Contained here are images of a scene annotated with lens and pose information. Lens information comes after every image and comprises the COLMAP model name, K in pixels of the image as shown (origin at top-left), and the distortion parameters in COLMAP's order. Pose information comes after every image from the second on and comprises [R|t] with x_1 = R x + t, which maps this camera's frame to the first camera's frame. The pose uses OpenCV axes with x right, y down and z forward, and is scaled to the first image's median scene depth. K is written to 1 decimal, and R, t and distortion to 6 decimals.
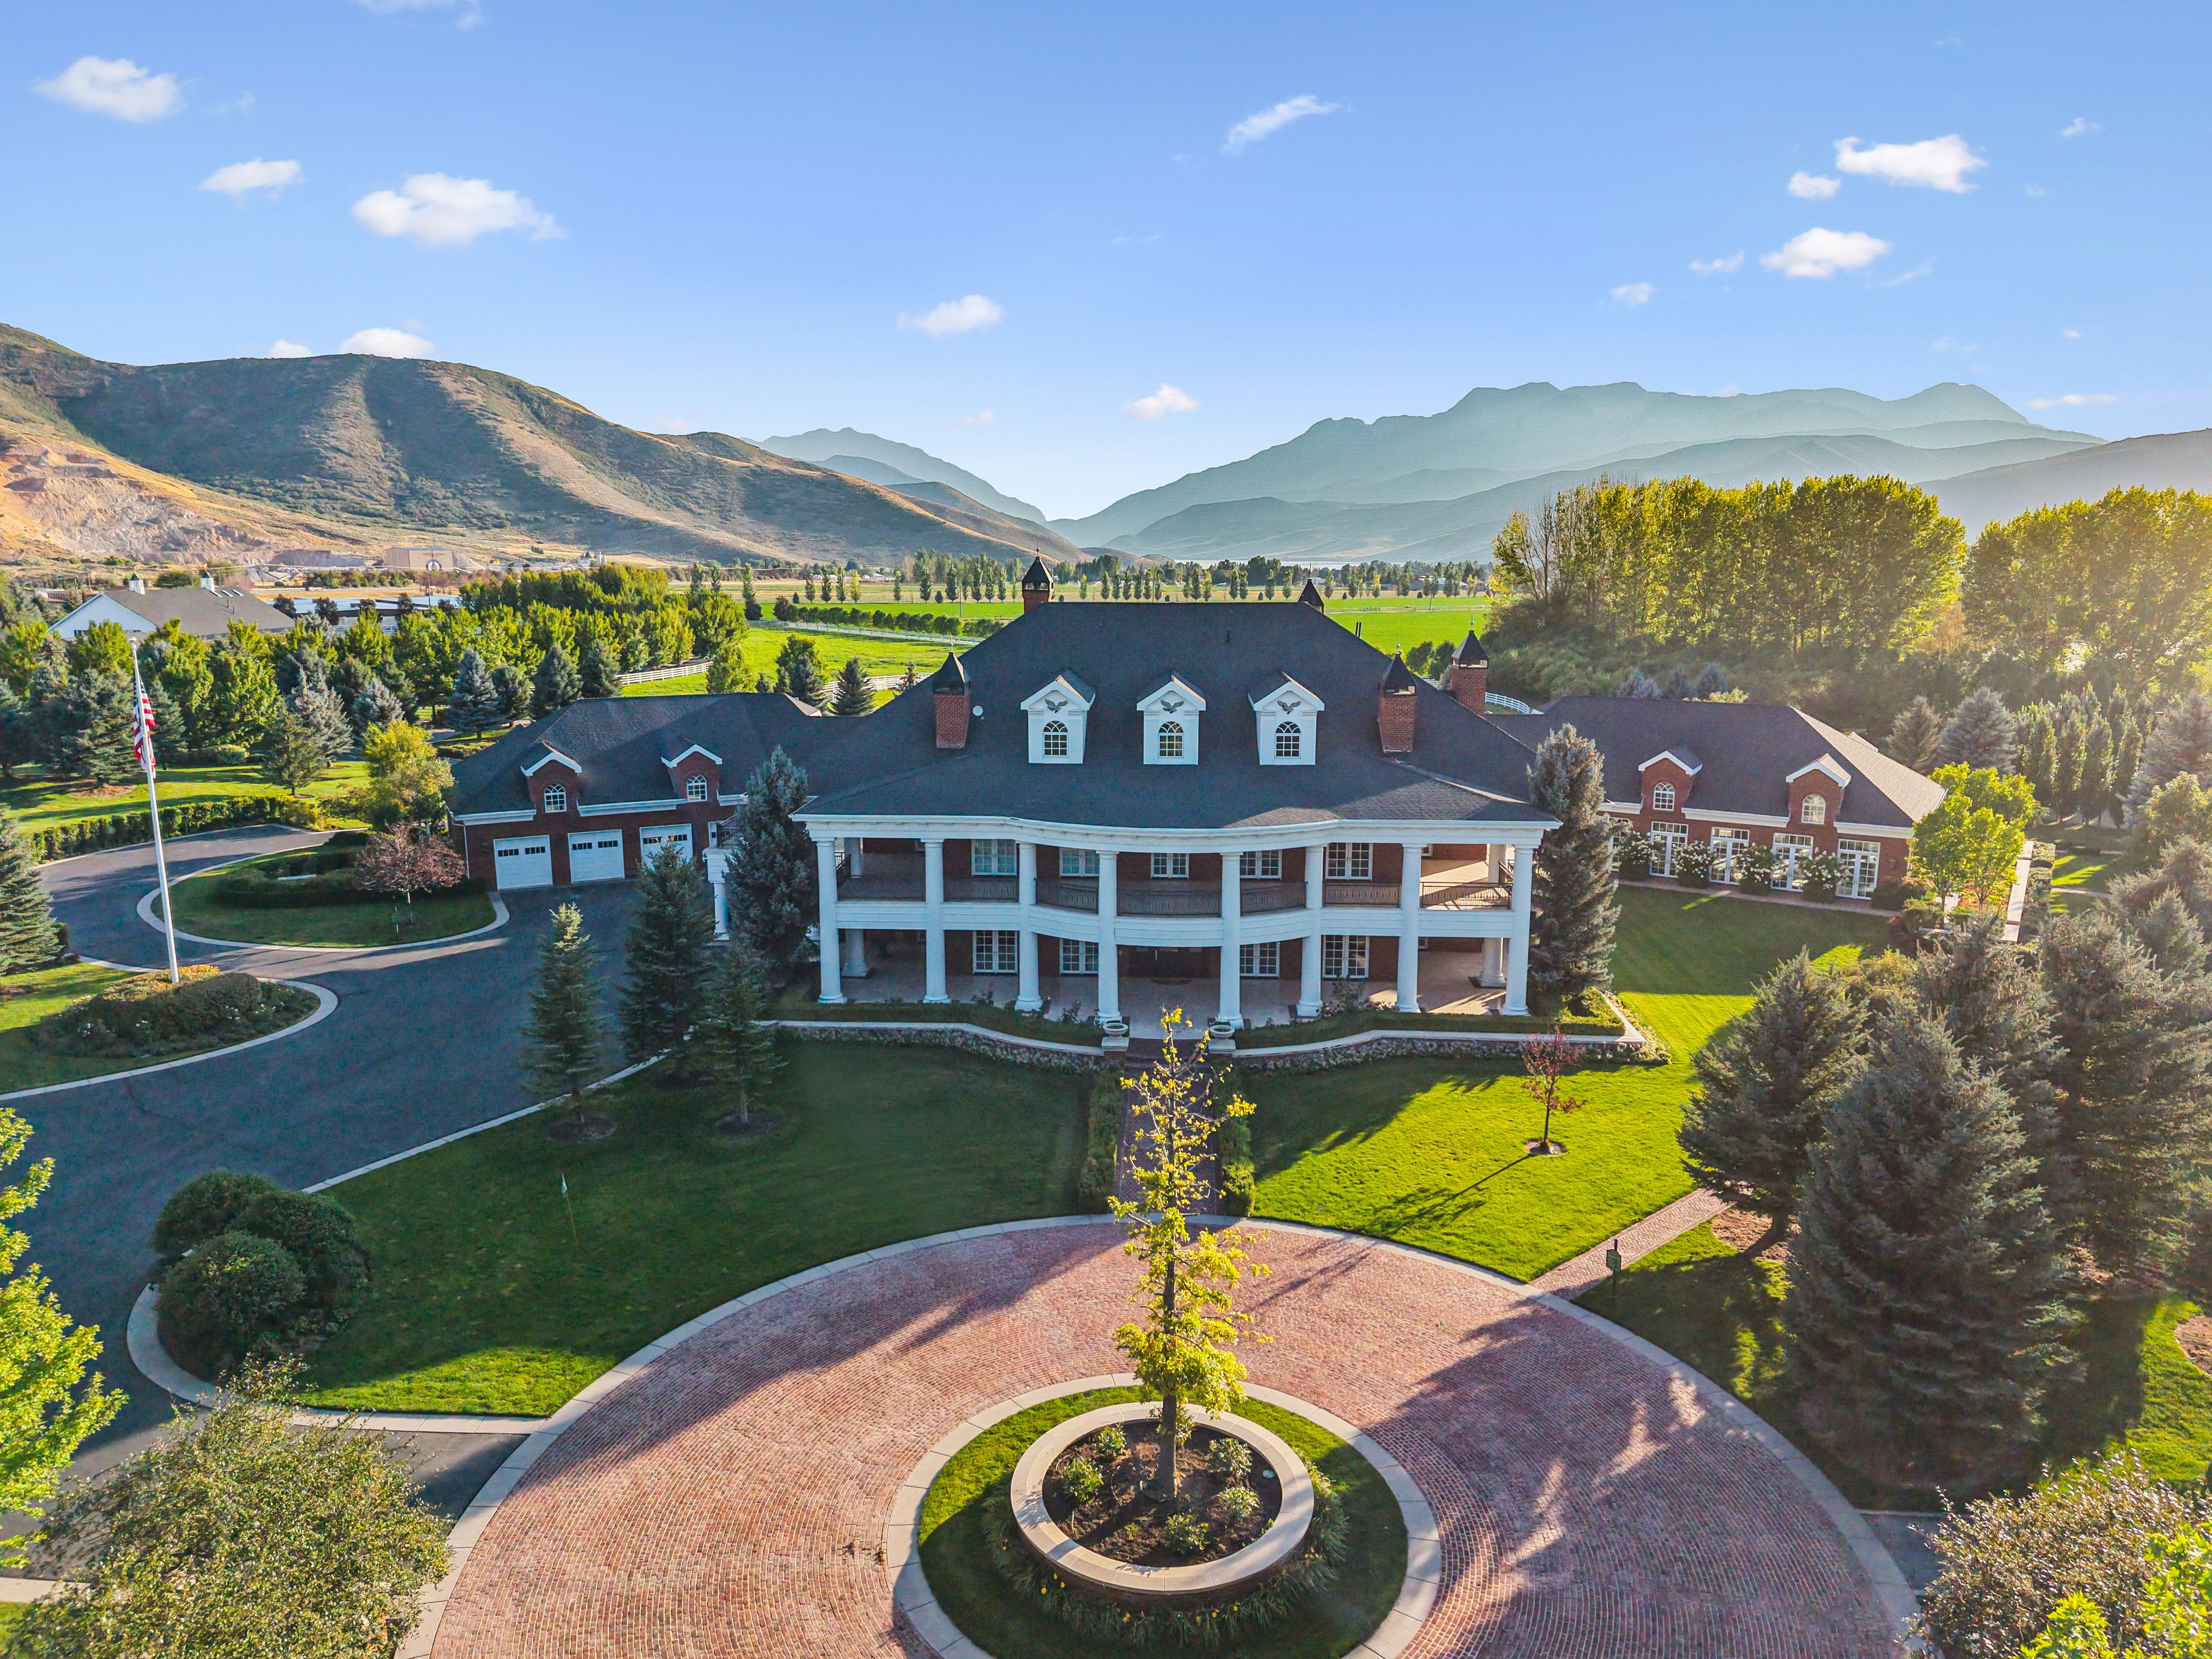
lens RADIAL K [[1511.7, 0, 1117.2], [0, 1511.7, 844.3], [0, 0, 1]] dist [0.032645, -0.027088]
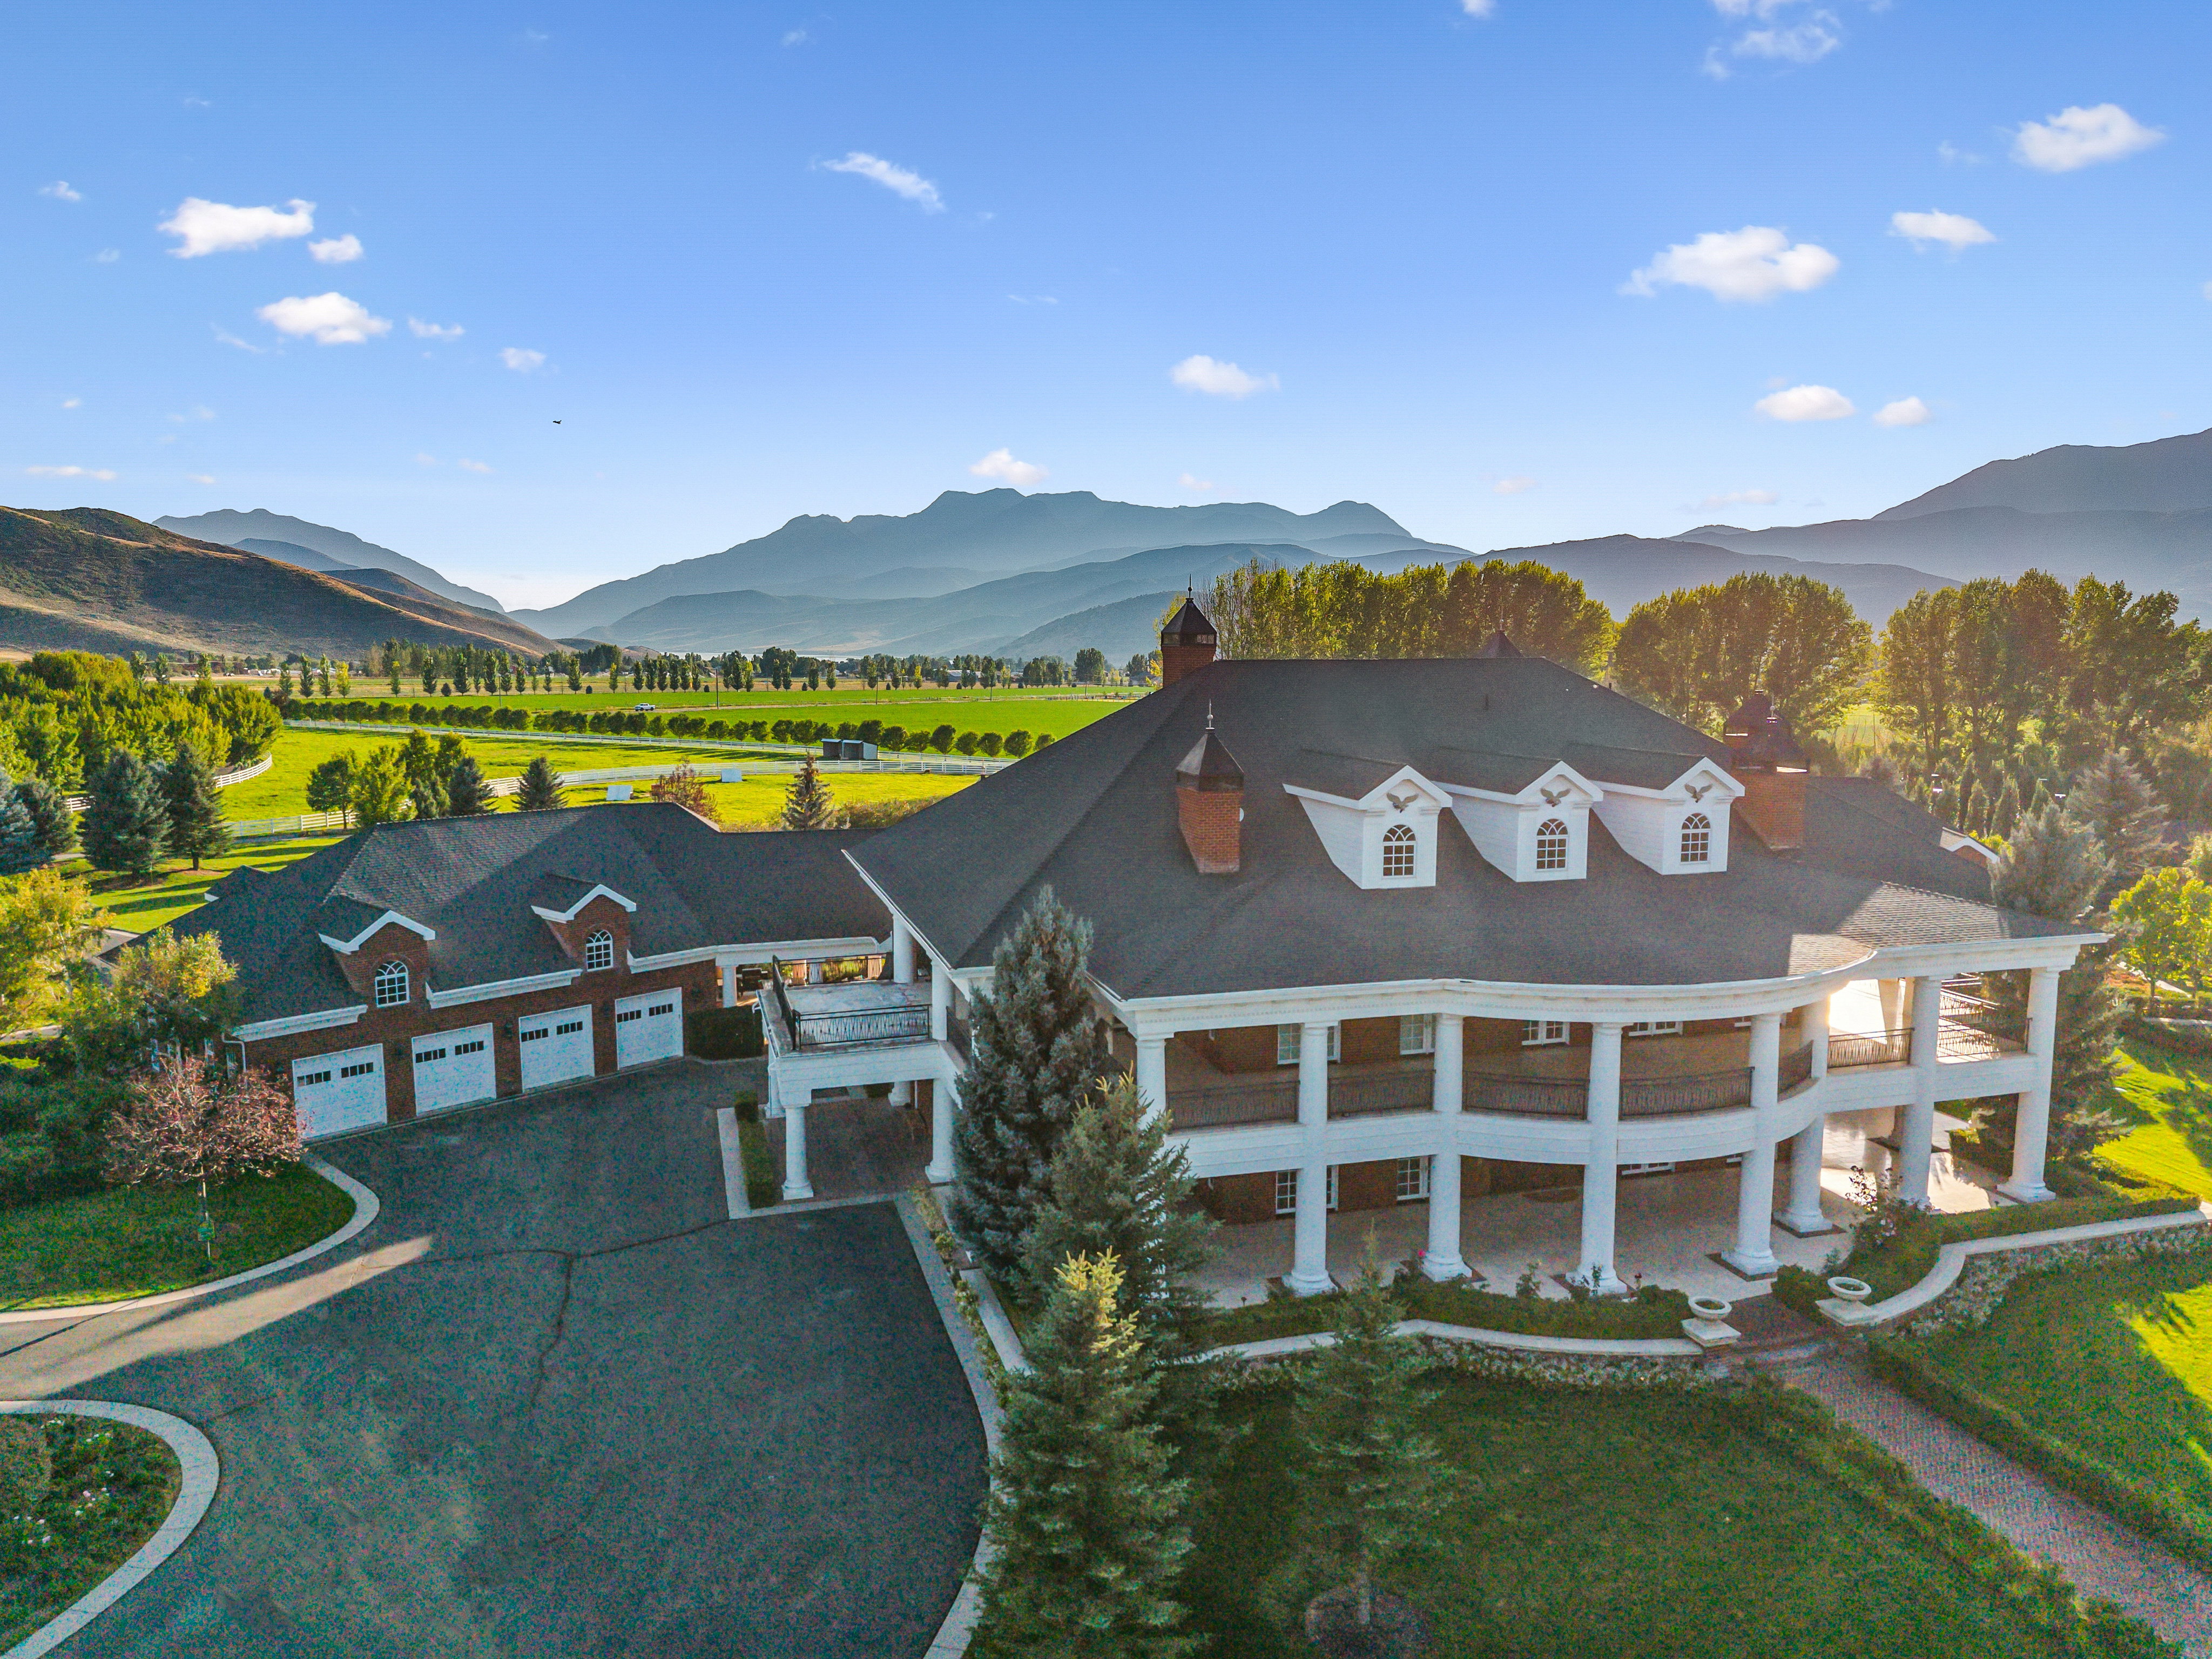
lens RADIAL K [[1511.7, 0, 1118.3], [0, 1511.7, 822.6], [0, 0, 1]] dist [0.032645, -0.027088]
pose [[0.944354, -0.040387, 0.326442, -0.066469], [0.064491, 0.995905, -0.063350, -0.008486], [-0.322547, 0.080877, 0.943092, 0.071195]]
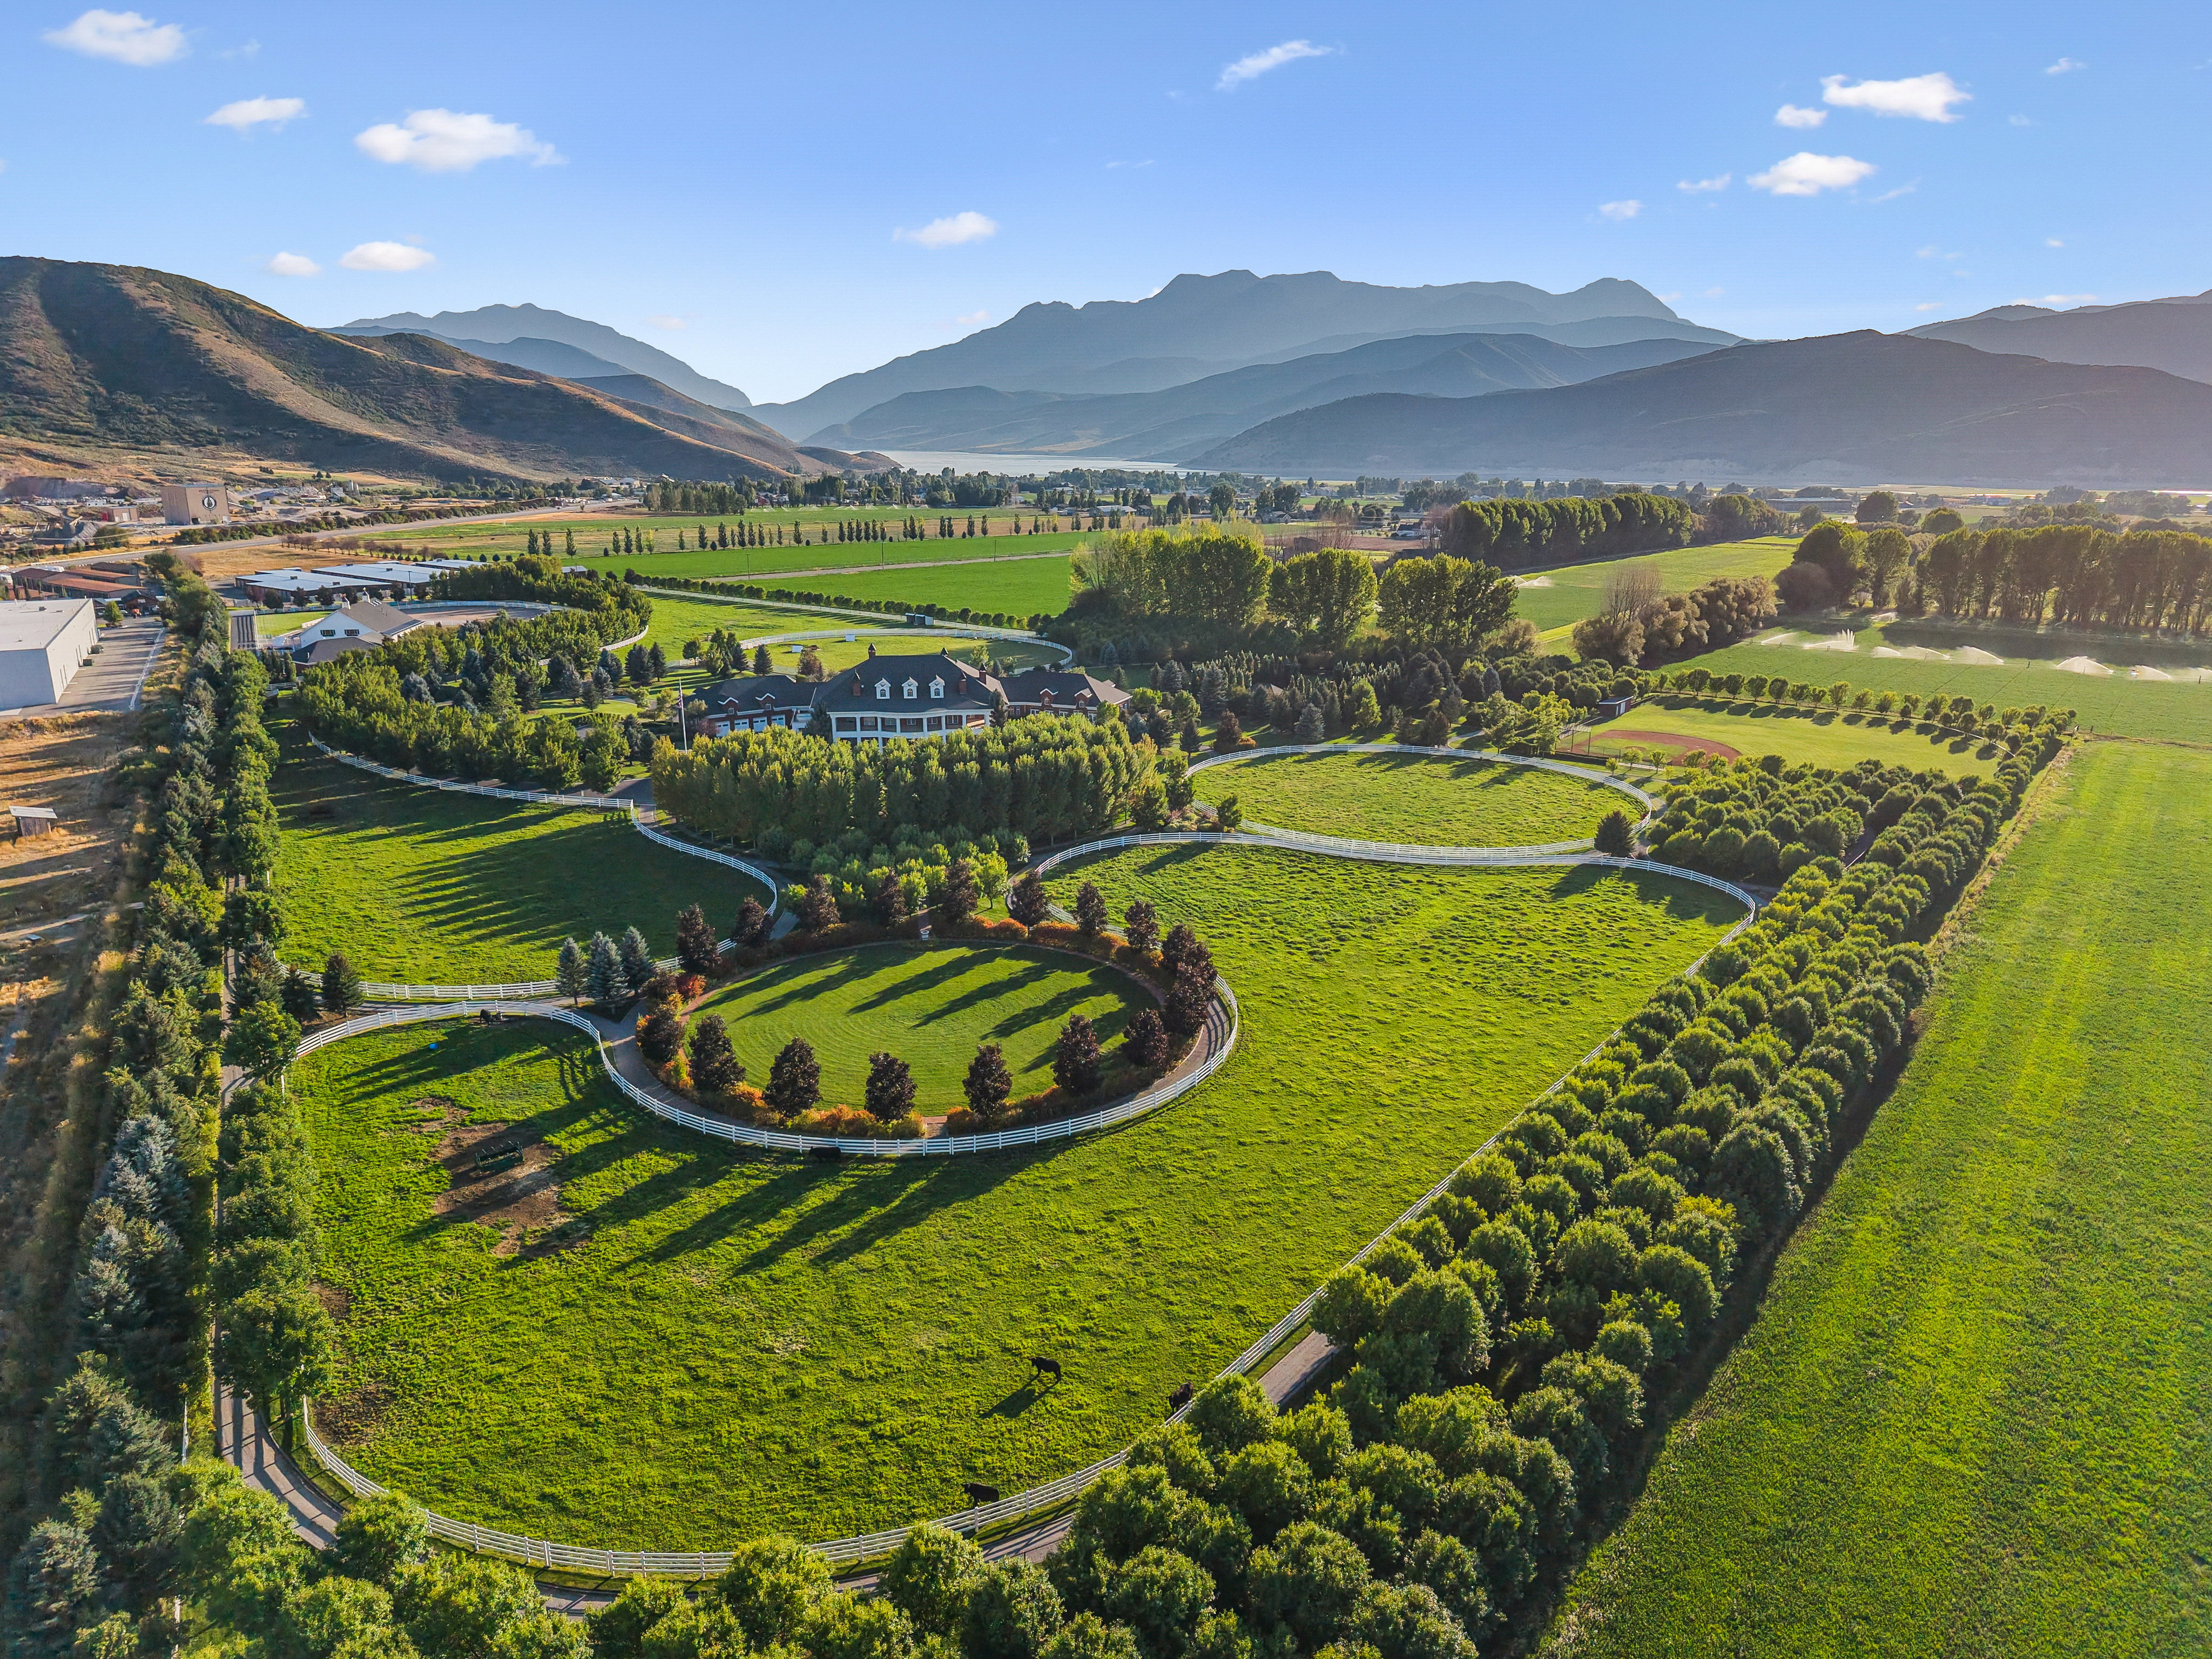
lens RADIAL K [[1511.7, 0, 1108.4], [0, 1511.7, 830.9], [0, 0, 1]] dist [0.032645, -0.027088]
pose [[0.984318, -0.047489, 0.169892, -0.028103], [0.036526, 0.997079, 0.067083, 0.009680], [-0.172581, -0.059826, 0.983177, -0.591821]]
